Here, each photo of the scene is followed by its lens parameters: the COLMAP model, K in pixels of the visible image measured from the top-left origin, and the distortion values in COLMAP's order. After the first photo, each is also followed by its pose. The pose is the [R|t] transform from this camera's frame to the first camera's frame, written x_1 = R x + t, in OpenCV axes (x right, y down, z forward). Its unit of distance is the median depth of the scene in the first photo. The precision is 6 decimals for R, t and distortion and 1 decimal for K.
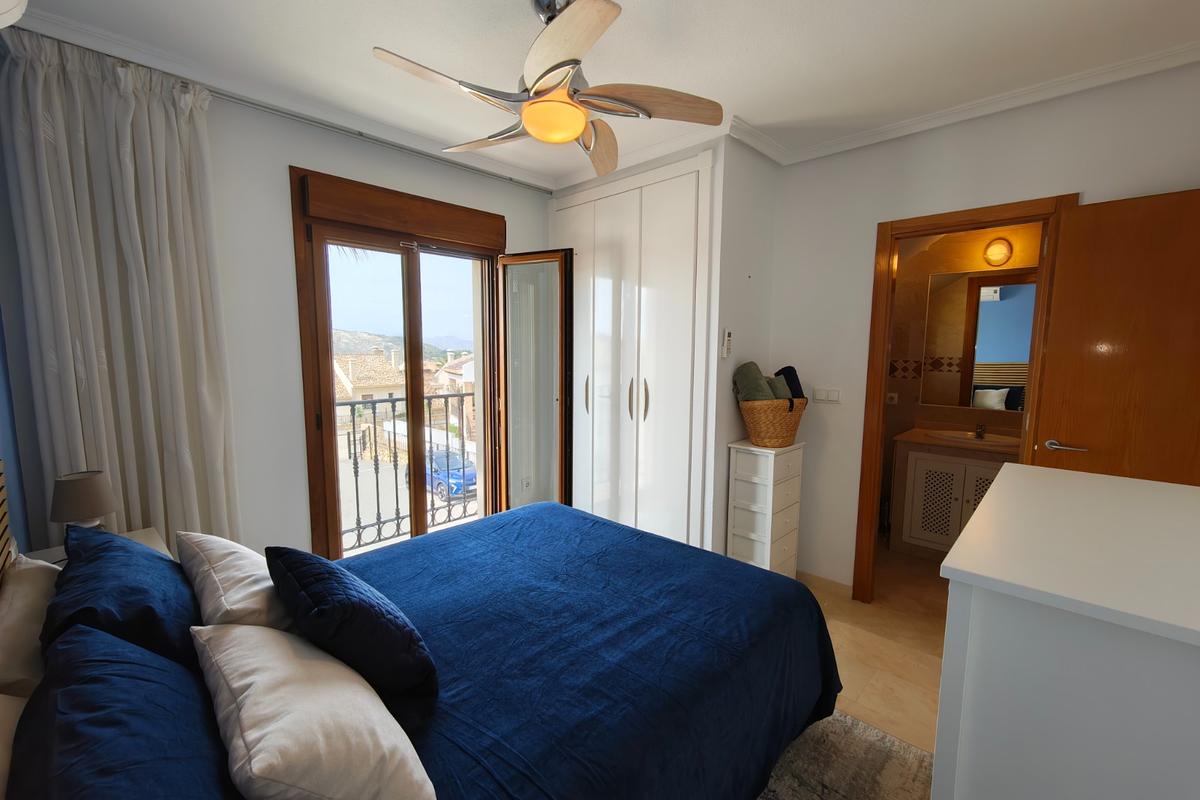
lens RADIAL K [[498.0, 0, 597.0], [0, 498.0, 400.5], [0, 0, 1]] dist [-0.000059, 0.000443]
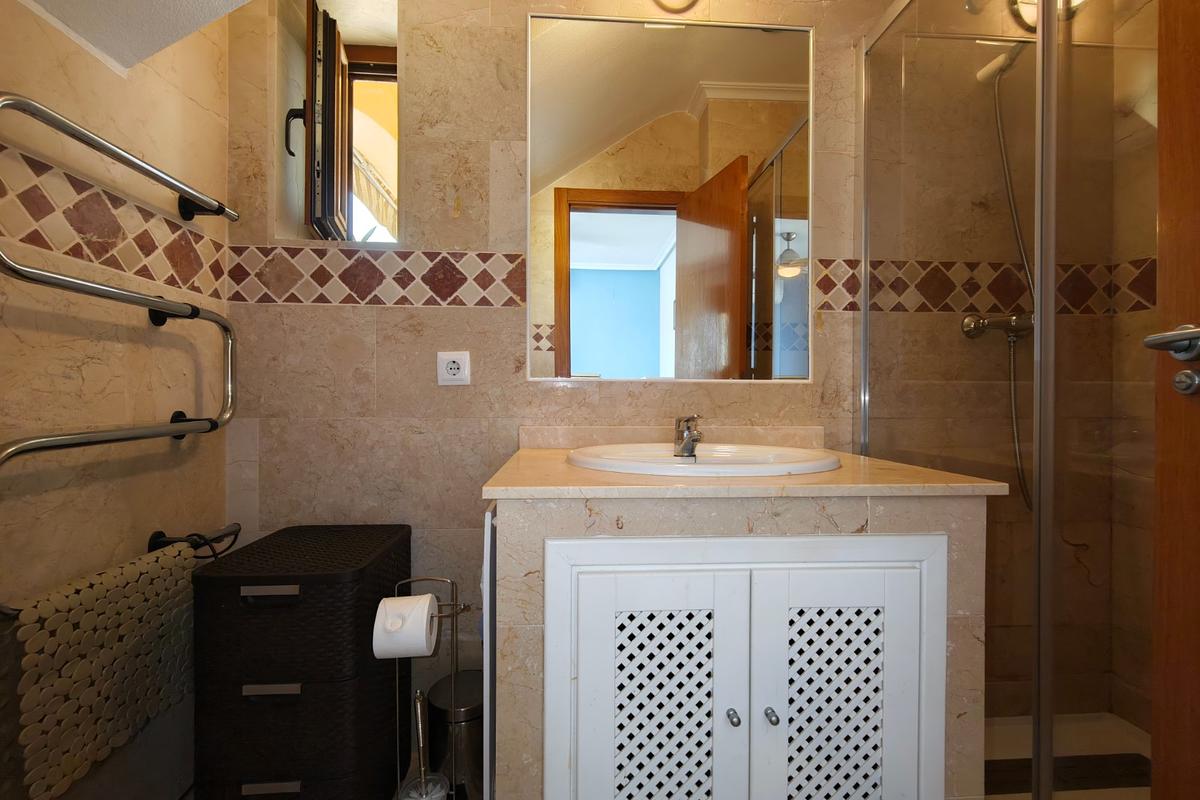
lens RADIAL K [[498.0, 0, 597.0], [0, 498.0, 400.5], [0, 0, 1]] dist [-0.000059, 0.000443]
pose [[0.667466, -0.007483, 0.744602, 0.412914], [0.077699, 0.995191, -0.059649, 0.046236], [-0.740575, 0.097668, 0.664838, 0.720027]]
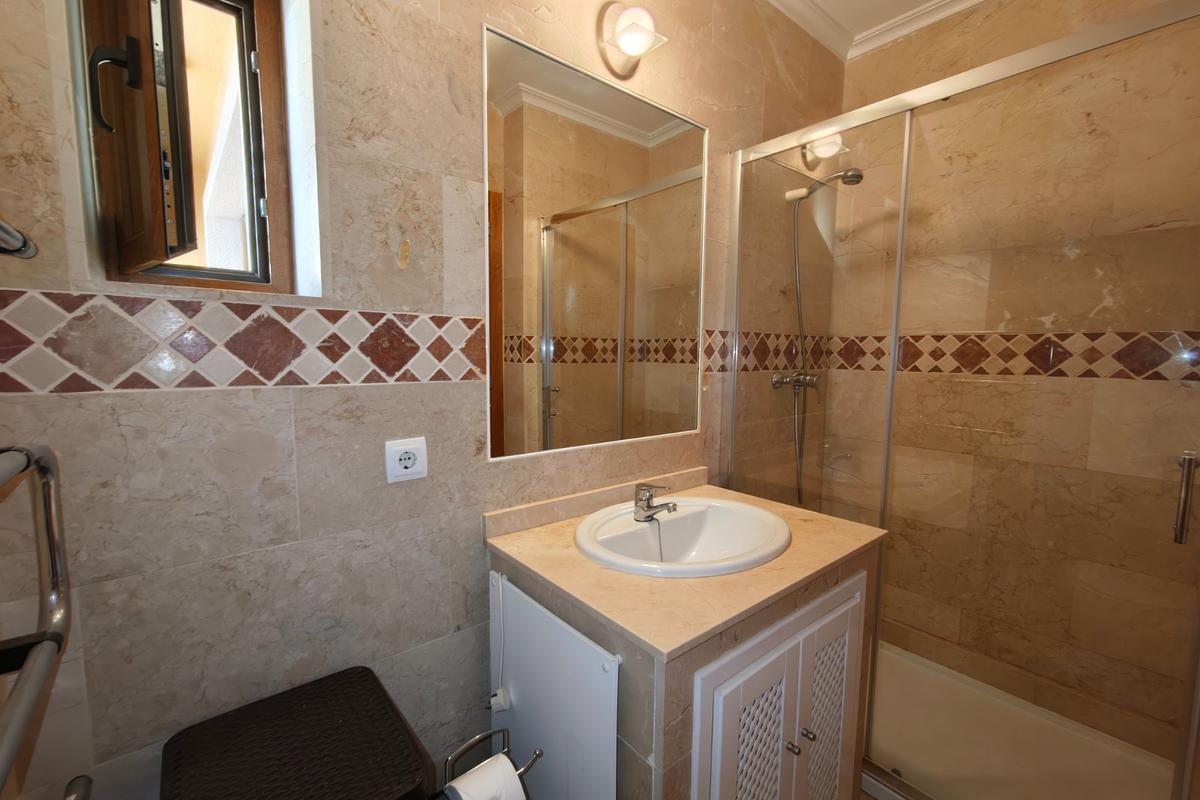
lens RADIAL K [[498.0, 0, 597.0], [0, 498.0, 400.5], [0, 0, 1]] dist [-0.000059, 0.000443]
pose [[0.100472, -0.102405, 0.989656, 0.344280], [0.093831, 0.991231, 0.093042, -0.051060], [-0.990505, 0.083513, 0.109200, 0.879460]]
